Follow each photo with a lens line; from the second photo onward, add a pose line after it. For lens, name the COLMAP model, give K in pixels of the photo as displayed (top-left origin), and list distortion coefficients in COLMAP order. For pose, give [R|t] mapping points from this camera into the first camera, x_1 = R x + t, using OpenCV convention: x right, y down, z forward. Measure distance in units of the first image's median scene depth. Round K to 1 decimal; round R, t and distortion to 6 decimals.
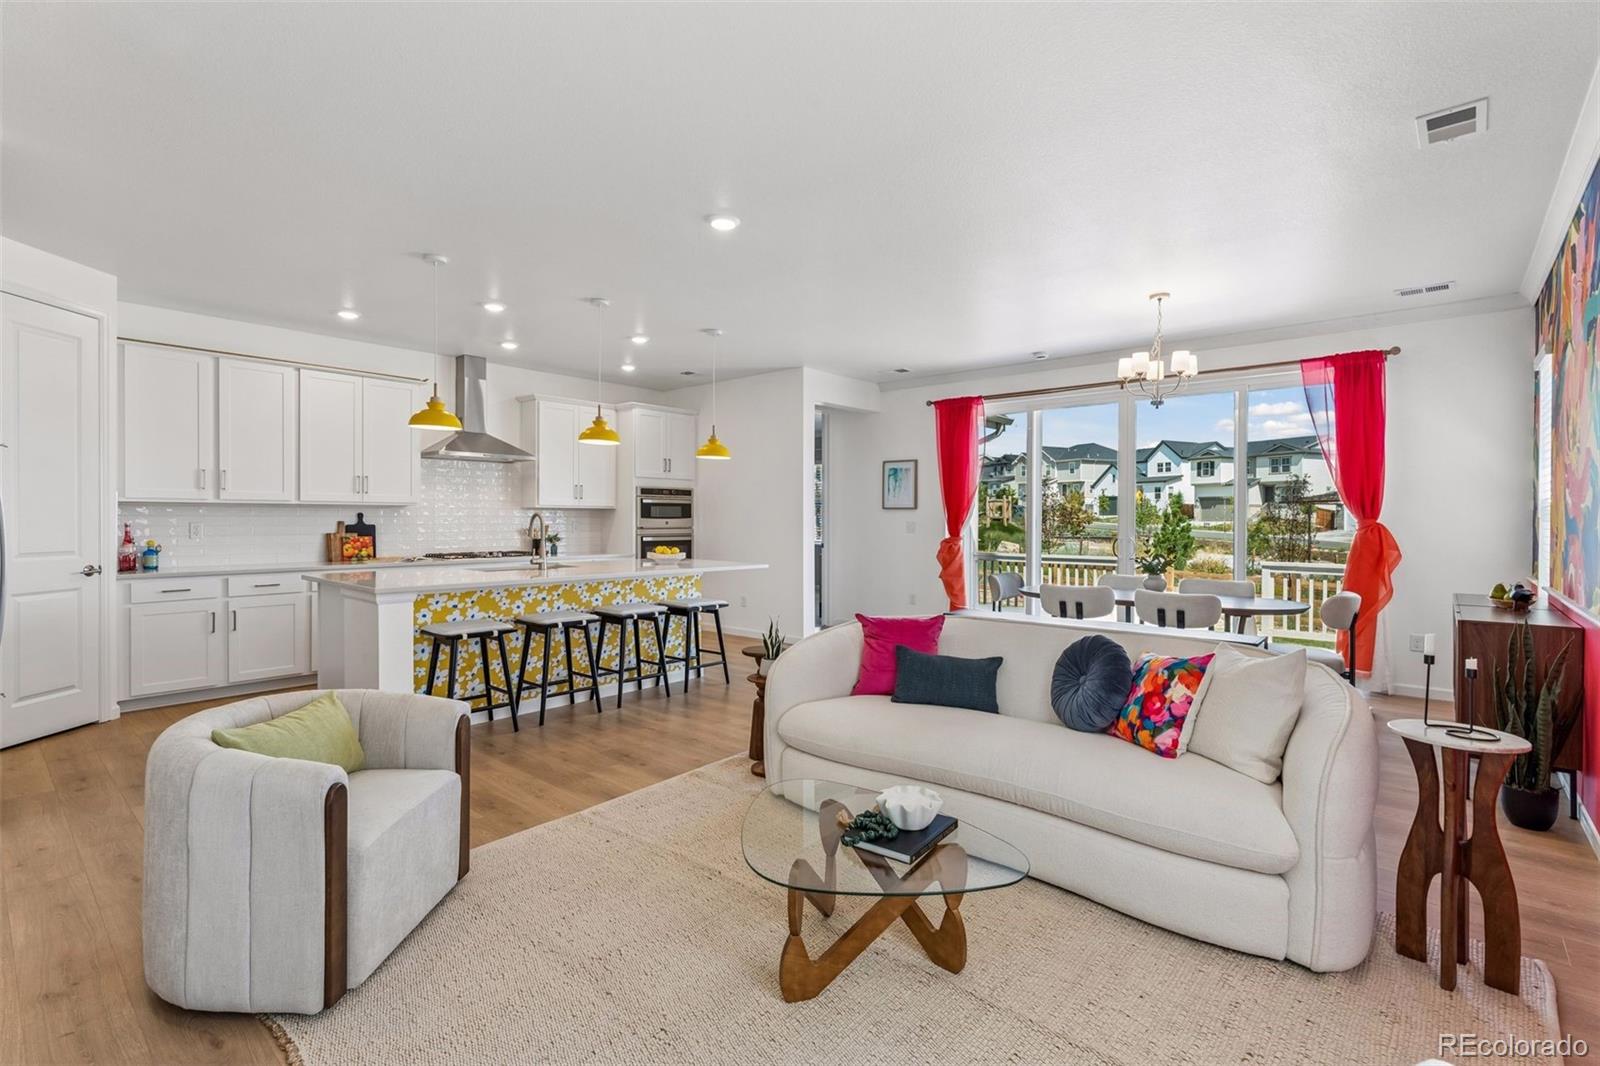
lens RADIAL K [[748.7, 0, 810.1], [0, 748.7, 532.3], [0, 0, 1]] dist [0.012383, 0.000597]
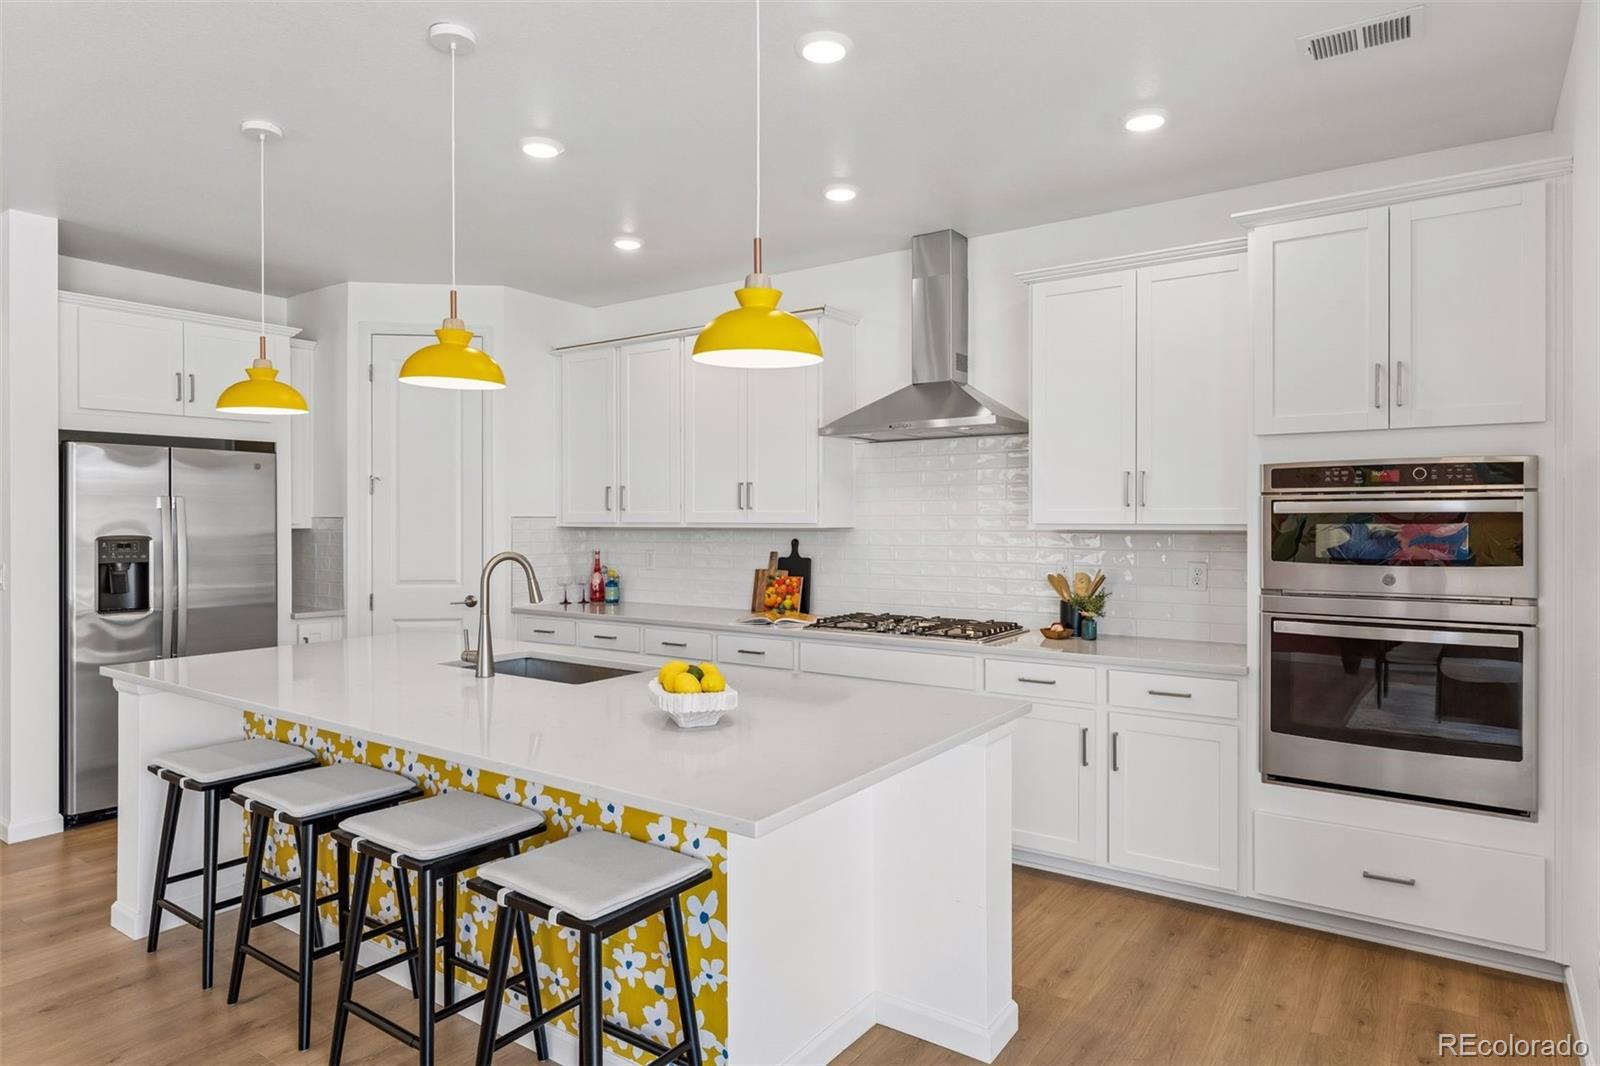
lens RADIAL K [[957.3, 0, 795.9], [0, 957.3, 524.2], [0, 0, 1]] dist [0.001615, -0.005136]
pose [[0.093461, 0.003322, -0.995617, 0.208991], [-0.016344, 0.999865, 0.001802, -0.040410], [0.995489, 0.016104, 0.093503, 0.941609]]
